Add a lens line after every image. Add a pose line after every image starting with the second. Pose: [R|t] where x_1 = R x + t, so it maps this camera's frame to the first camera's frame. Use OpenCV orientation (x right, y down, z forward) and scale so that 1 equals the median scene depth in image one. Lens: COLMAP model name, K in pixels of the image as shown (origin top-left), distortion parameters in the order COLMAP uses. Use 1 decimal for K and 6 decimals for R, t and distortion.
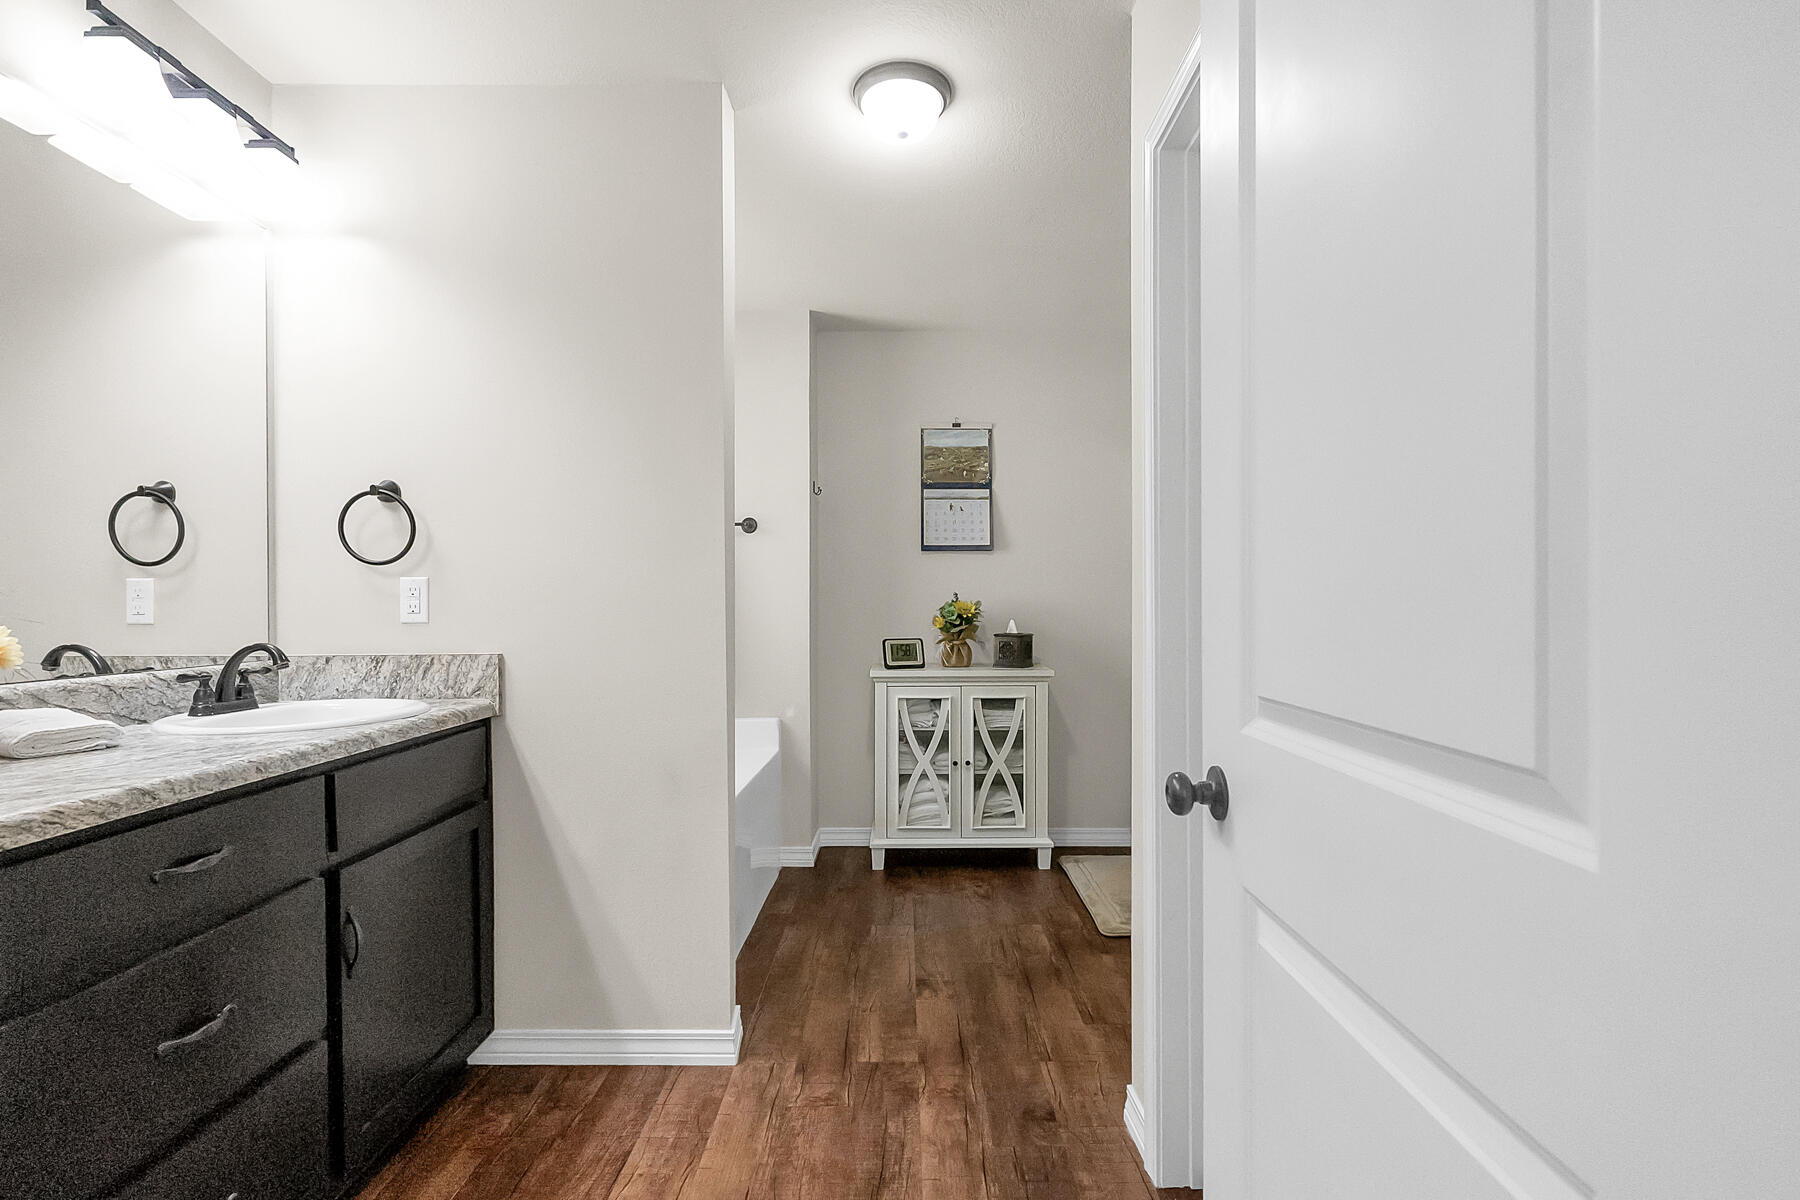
lens RADIAL K [[843.2, 0, 905.8], [0, 843.2, 610.2], [0, 0, 1]] dist [-0.004302, -0.000307]
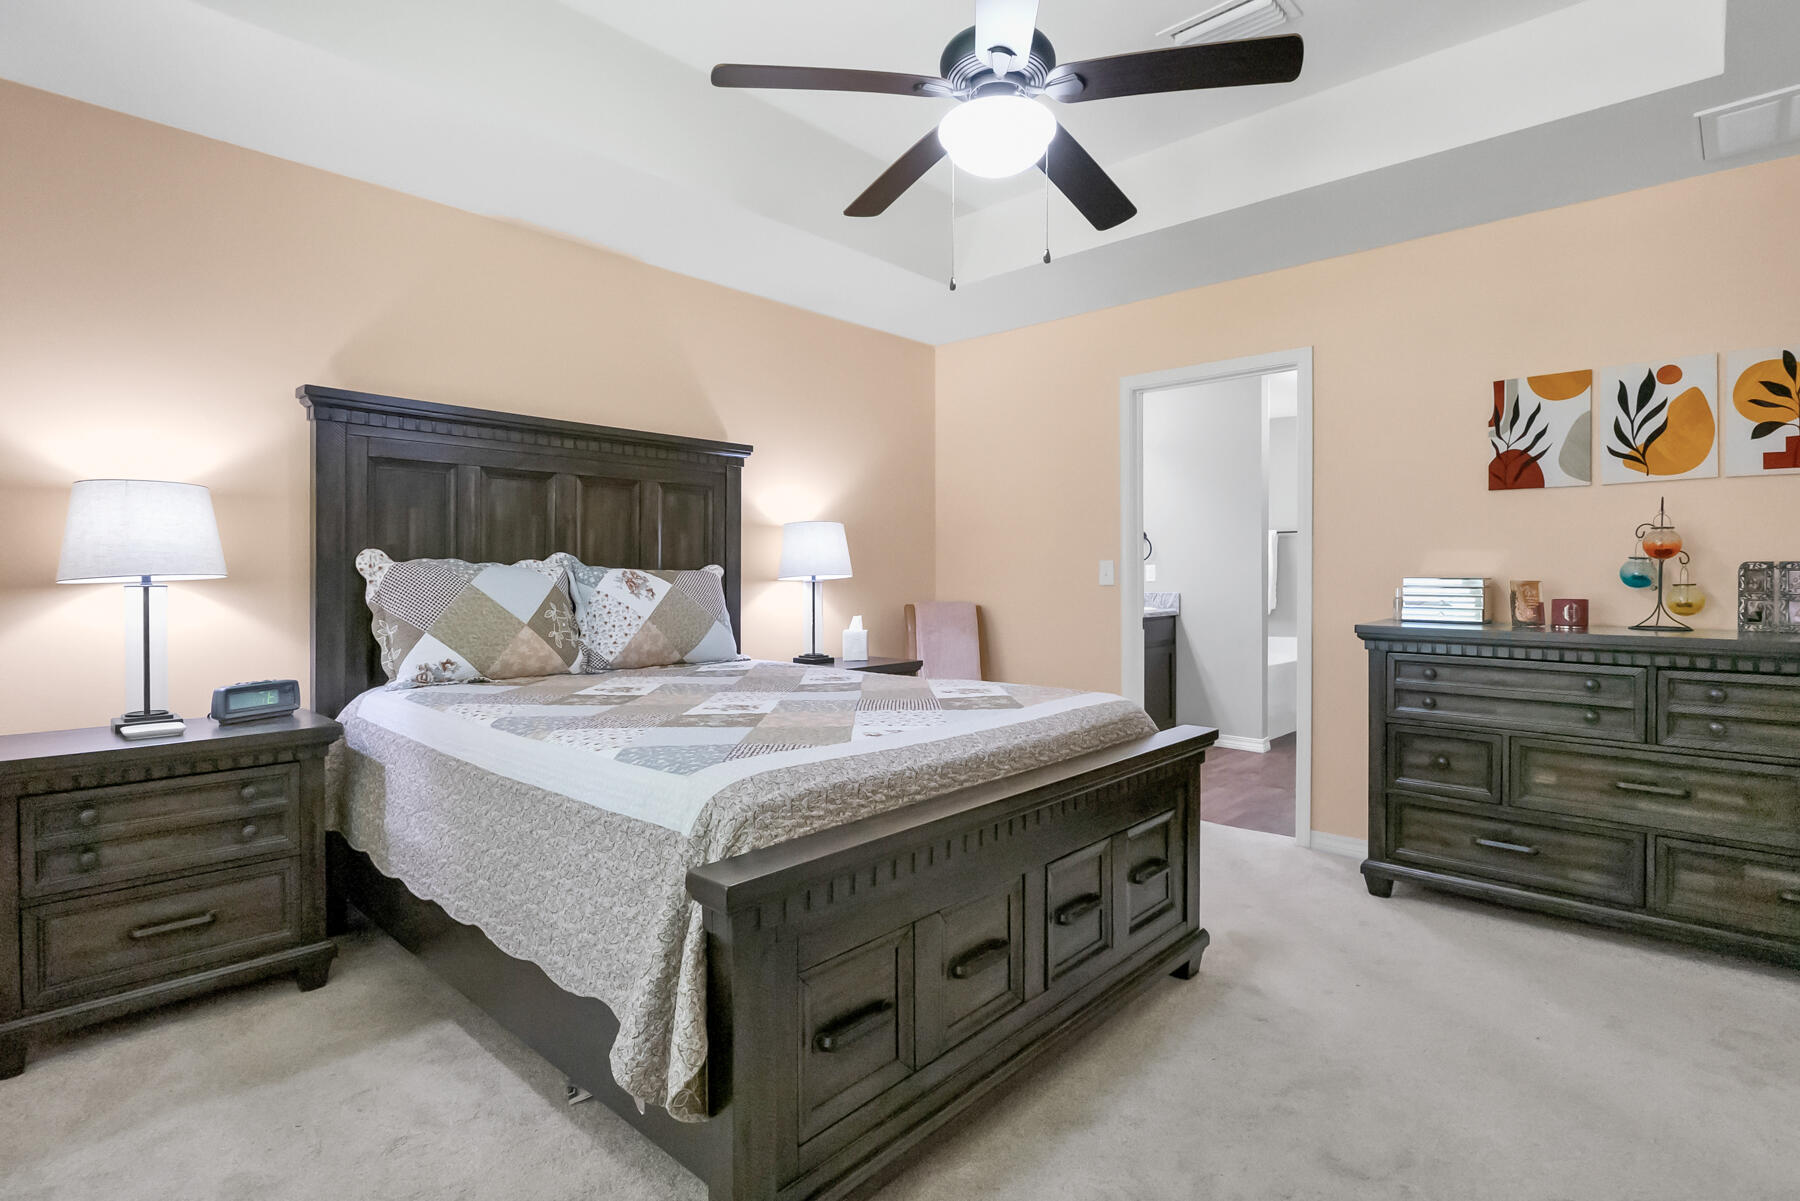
lens RADIAL K [[875.0, 0, 917.6], [0, 875.0, 580.8], [0, 0, 1]] dist [-0.016542, 0.000077]
pose [[0.749173, 0.008945, -0.662314, 0.808431], [-0.008623, 0.999956, 0.003750, 0.008287], [0.662318, 0.002901, 0.749217, -1.791678]]
